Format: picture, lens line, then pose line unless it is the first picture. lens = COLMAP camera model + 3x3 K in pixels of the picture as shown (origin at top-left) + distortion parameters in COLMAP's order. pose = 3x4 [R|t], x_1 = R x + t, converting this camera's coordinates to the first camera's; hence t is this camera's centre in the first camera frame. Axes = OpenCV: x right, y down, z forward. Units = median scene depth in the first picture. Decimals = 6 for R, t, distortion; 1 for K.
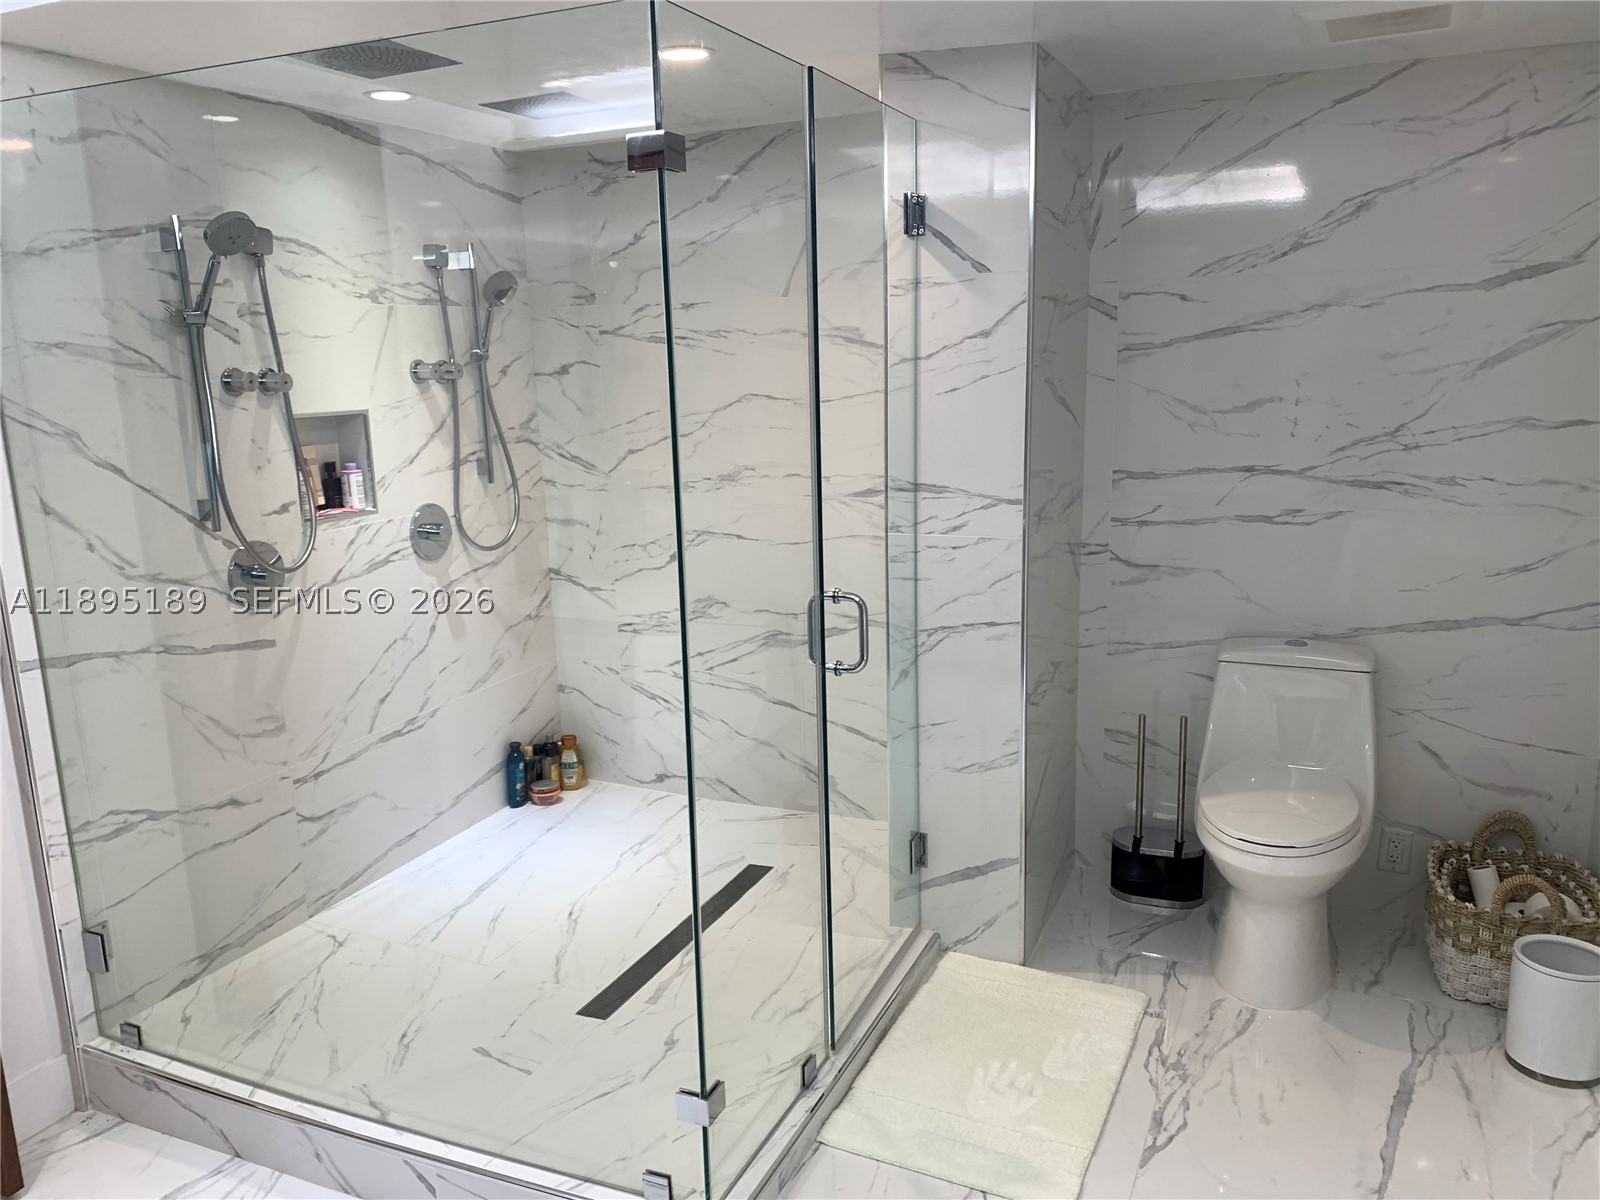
lens RADIAL K [[1223.1, 0, 812.0], [0, 1223.1, 624.1], [0, 0, 1]] dist [0.034992, -0.036860]
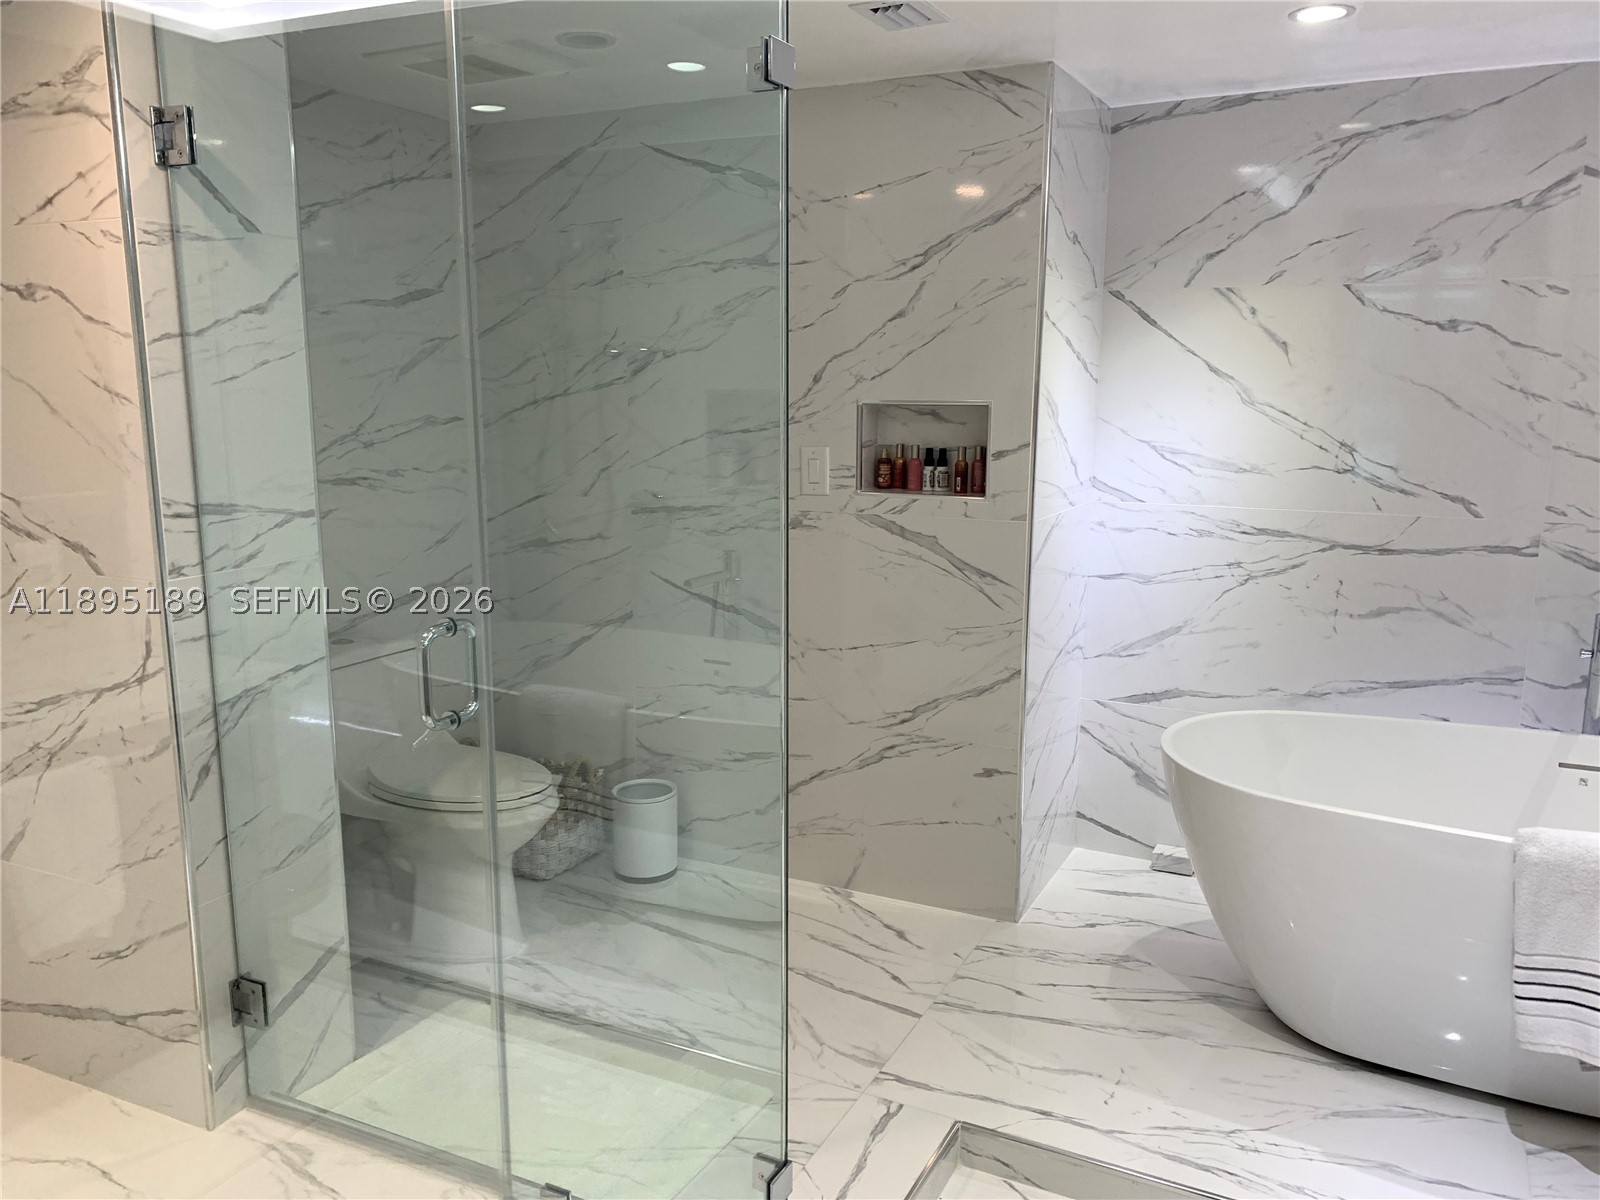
lens RADIAL K [[1223.1, 0, 810.9], [0, 1223.1, 607.2], [0, 0, 1]] dist [0.034992, -0.036860]
pose [[0.028157, -0.158921, 0.986890, -0.642814], [0.212693, 0.965626, 0.149429, -0.088550], [-0.976713, 0.205697, 0.060991, 0.612709]]
